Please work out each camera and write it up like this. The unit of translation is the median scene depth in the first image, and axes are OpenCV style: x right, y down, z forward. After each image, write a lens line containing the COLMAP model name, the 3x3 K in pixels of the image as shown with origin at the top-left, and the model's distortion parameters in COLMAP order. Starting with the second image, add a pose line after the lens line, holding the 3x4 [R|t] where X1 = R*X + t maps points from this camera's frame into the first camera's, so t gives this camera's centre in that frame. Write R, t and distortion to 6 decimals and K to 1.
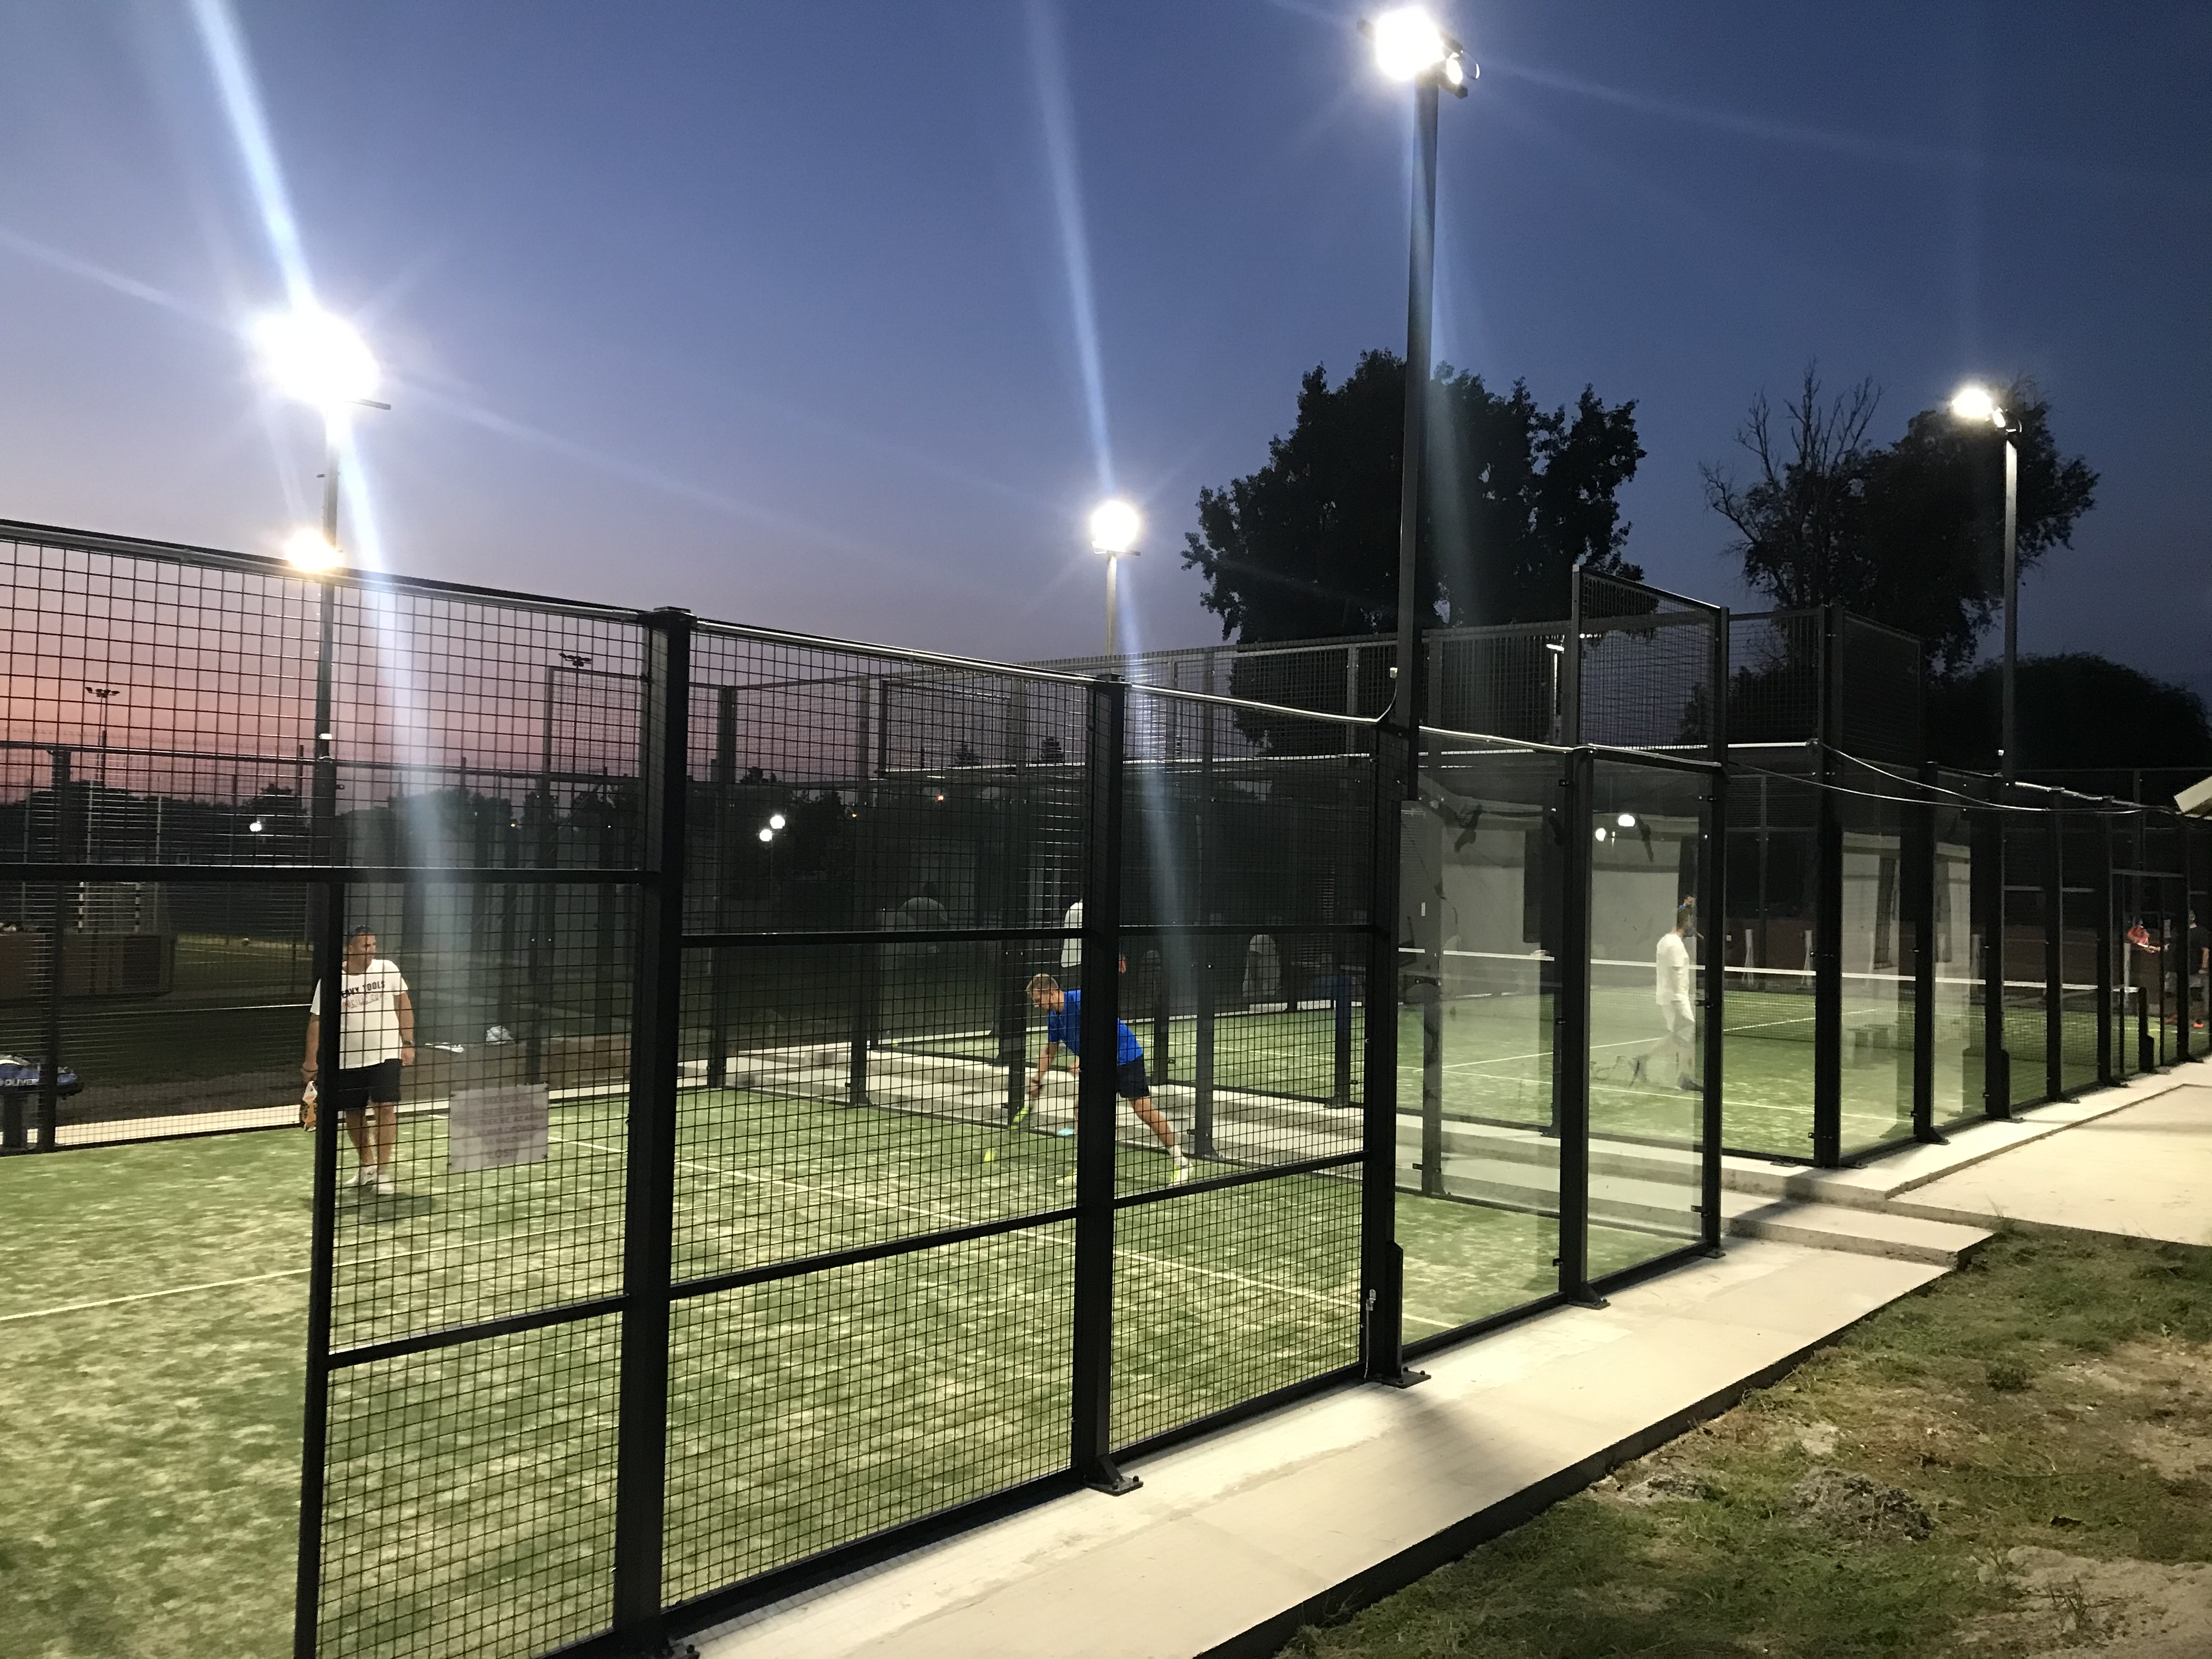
lens RADIAL K [[1808.5, 0, 1087.6], [0, 1808.5, 812.4], [0, 0, 1]] dist [0.004369, 0.005969]
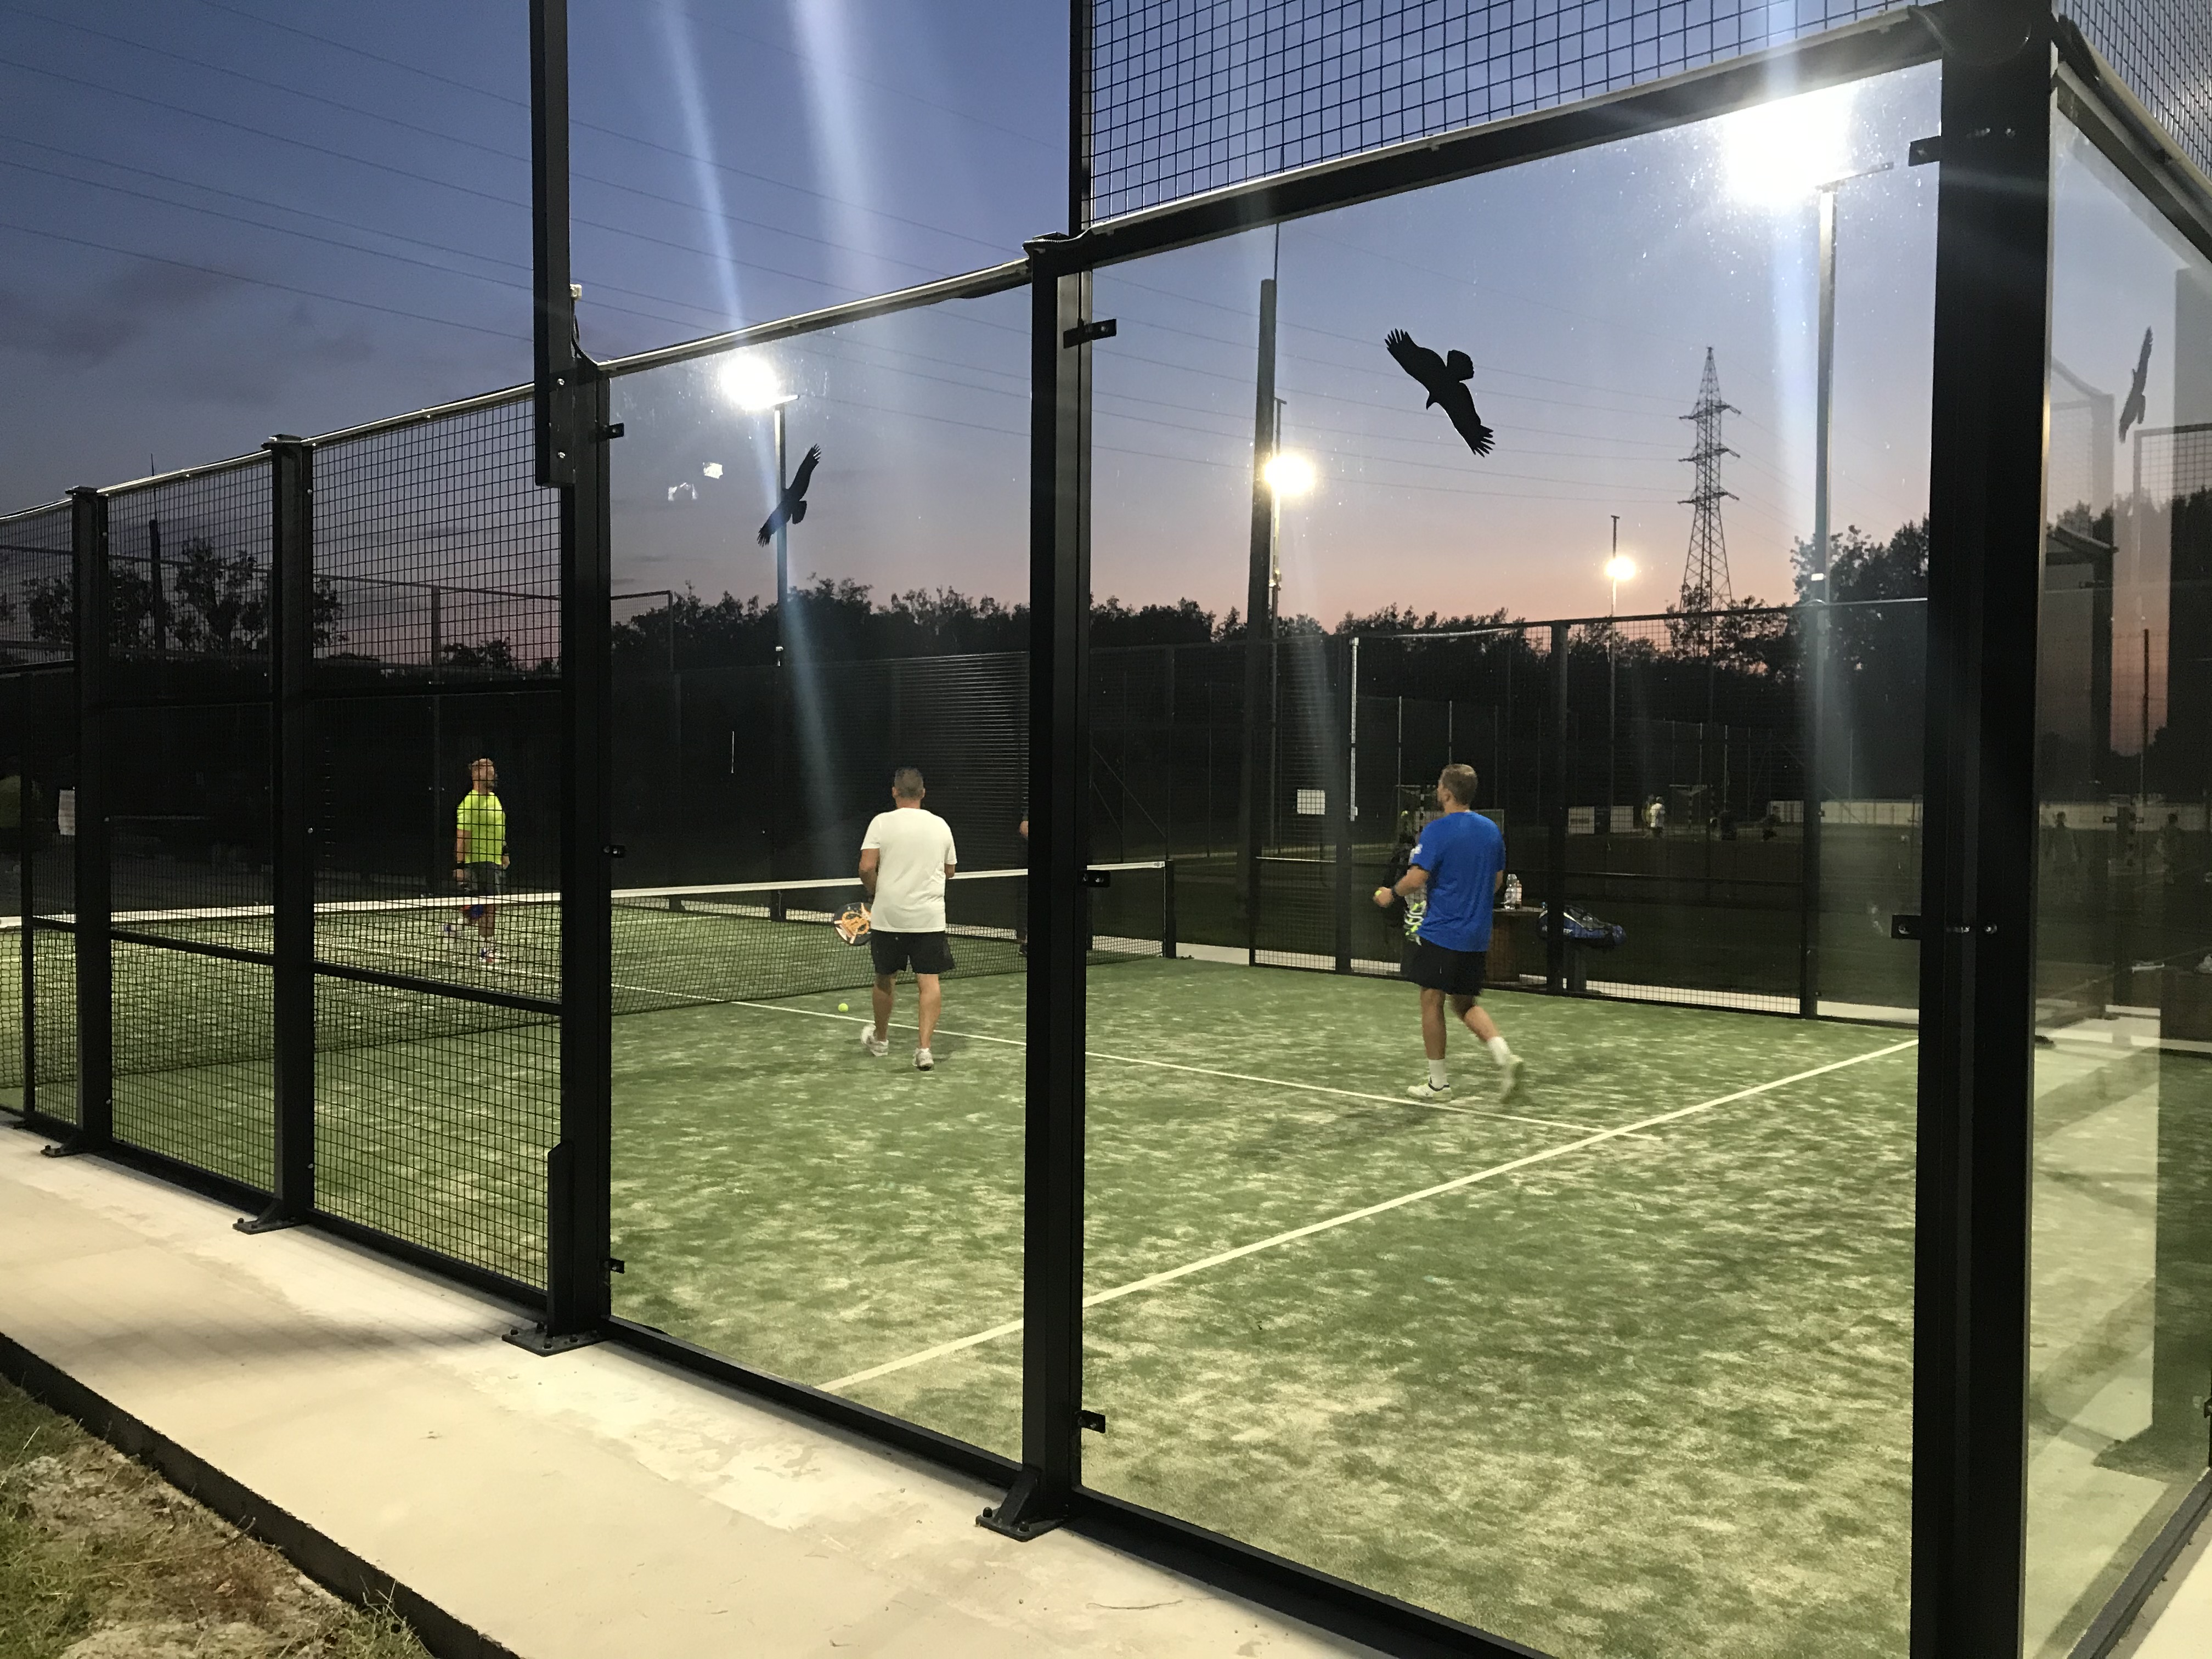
lens RADIAL K [[1808.5, 0, 1109.0], [0, 1808.5, 820.4], [0, 0, 1]] dist [0.004369, 0.005969]
pose [[0.000261, 0.003629, -0.999993, 0.107590], [0.015030, 0.999880, 0.003632, 0.015049], [0.999887, -0.015031, 0.000206, 0.153551]]
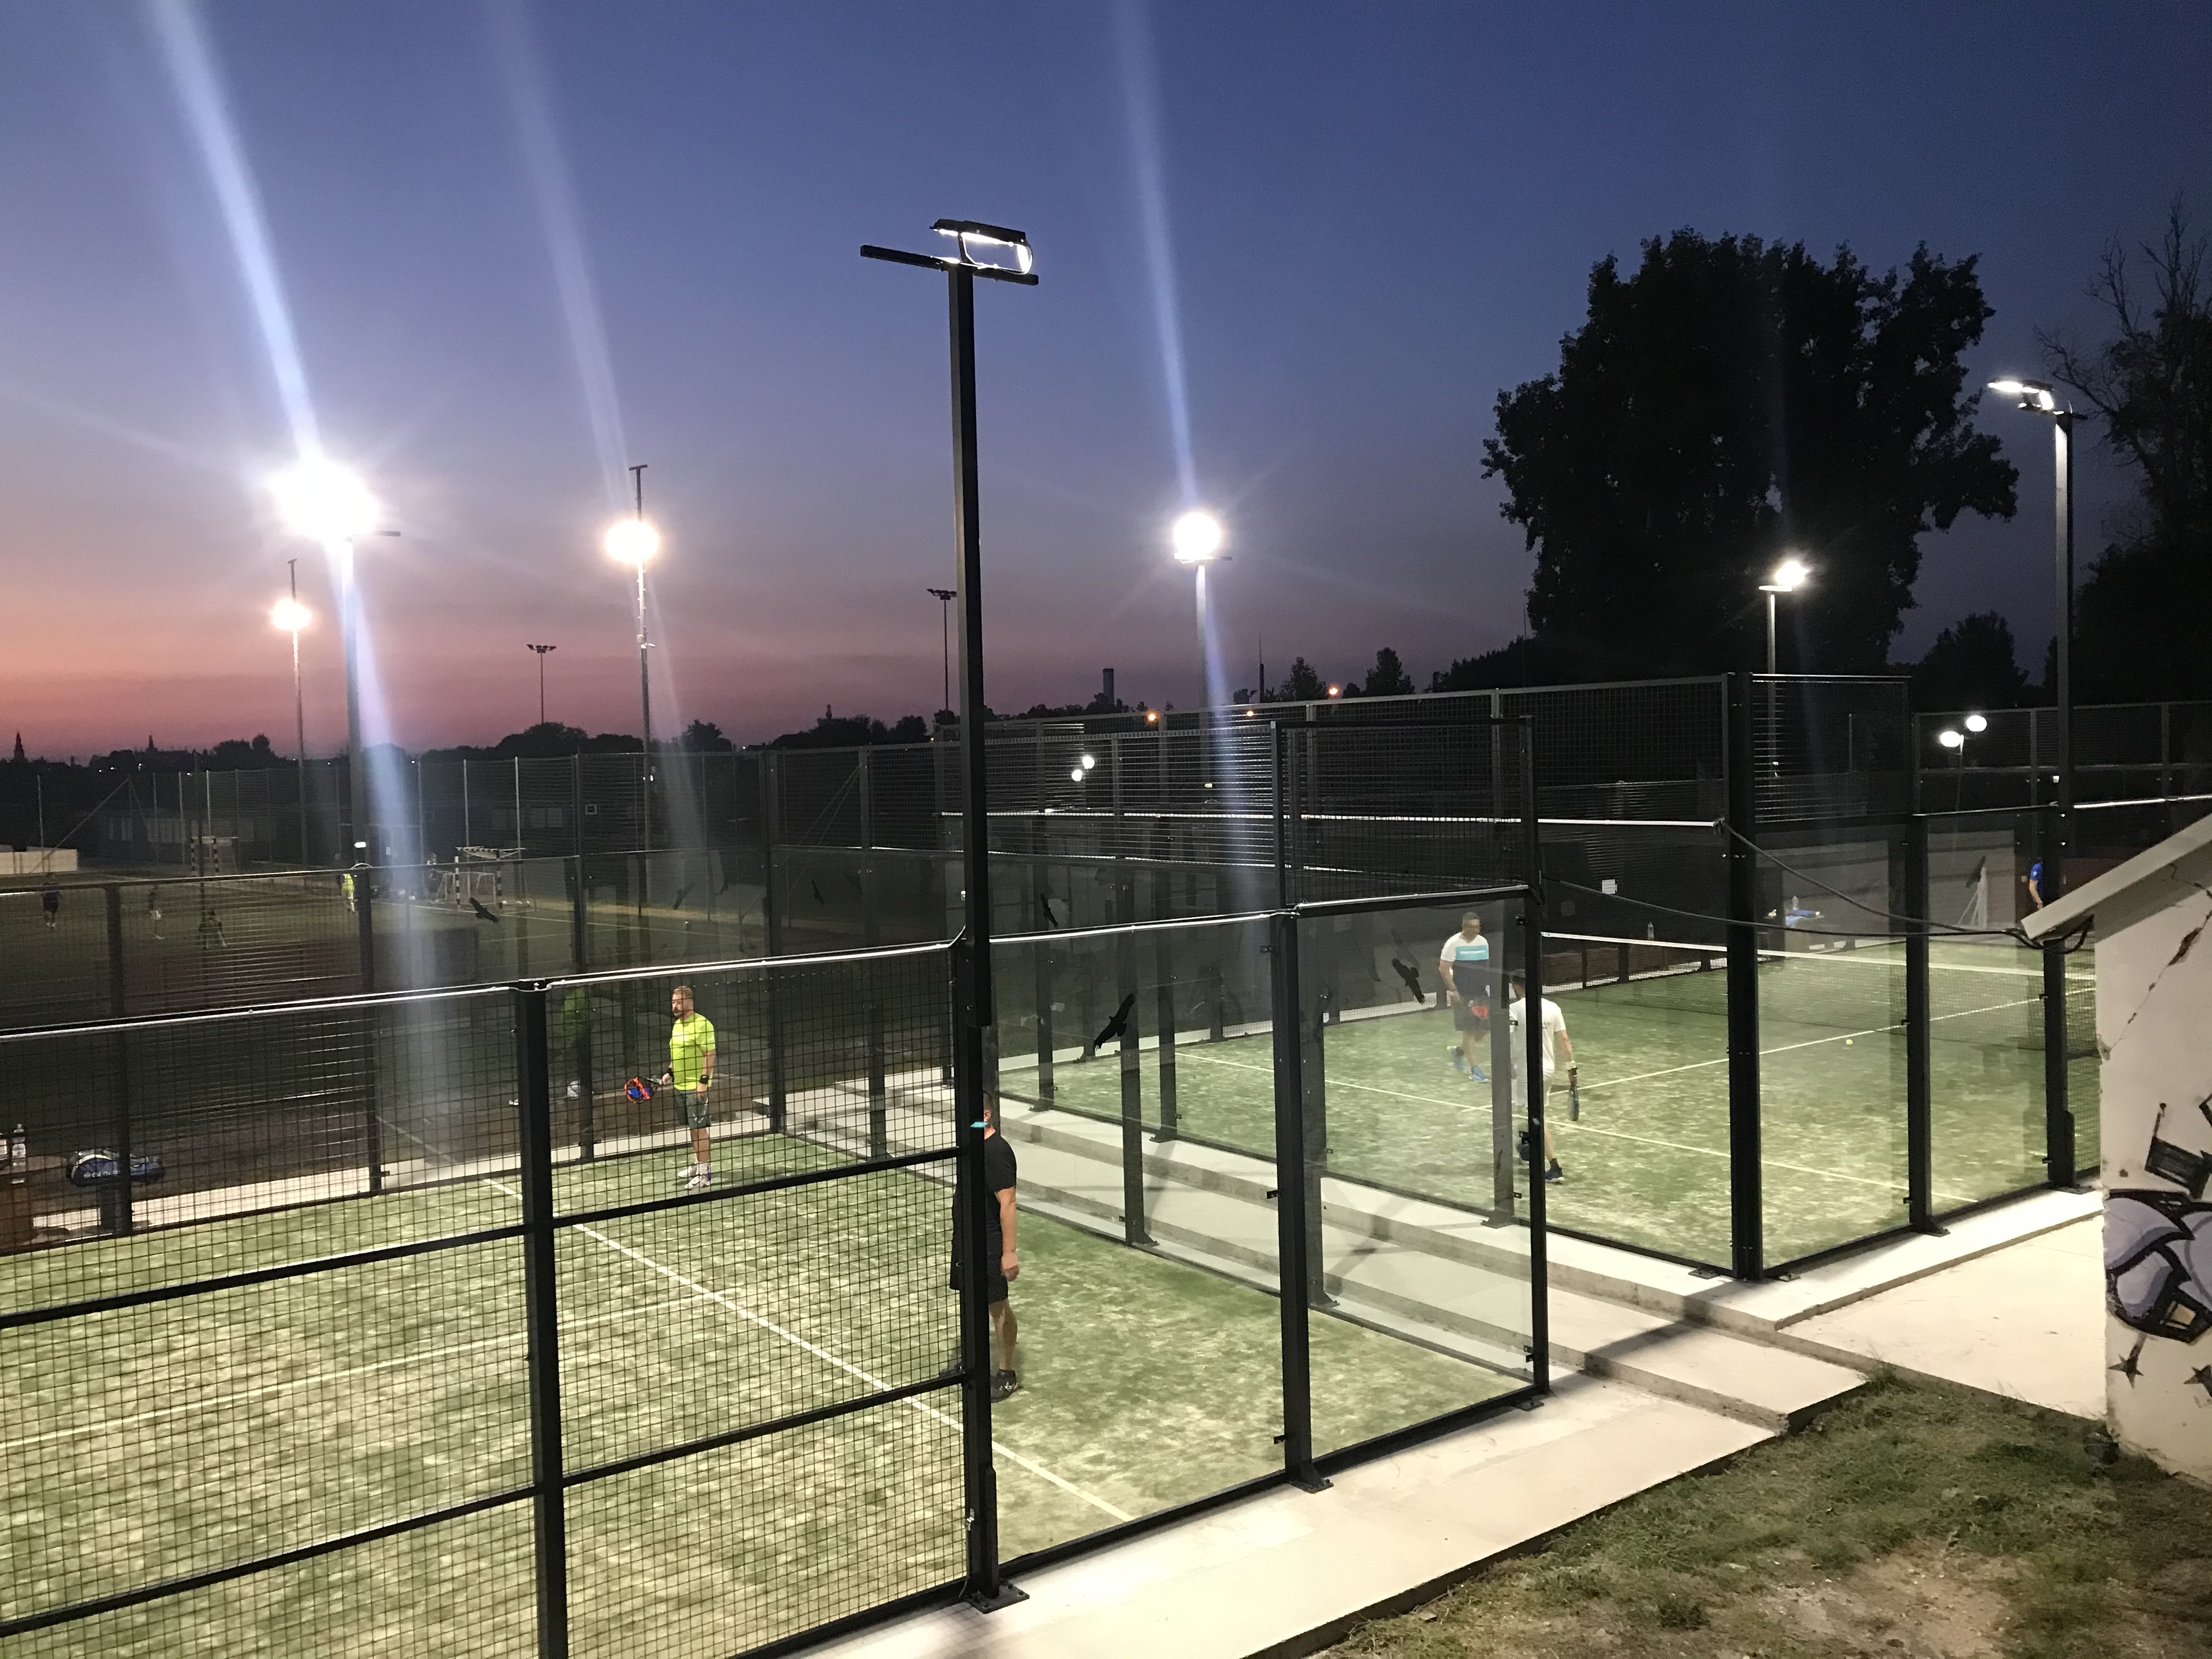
lens RADIAL K [[1808.5, 0, 1067.5], [0, 1808.5, 815.2], [0, 0, 1]] dist [0.004369, 0.005969]
pose [[0.974119, -0.041429, -0.222208, 0.057477], [0.053920, 0.997271, 0.050440, -0.021866], [0.219511, -0.061116, 0.973694, 0.006282]]
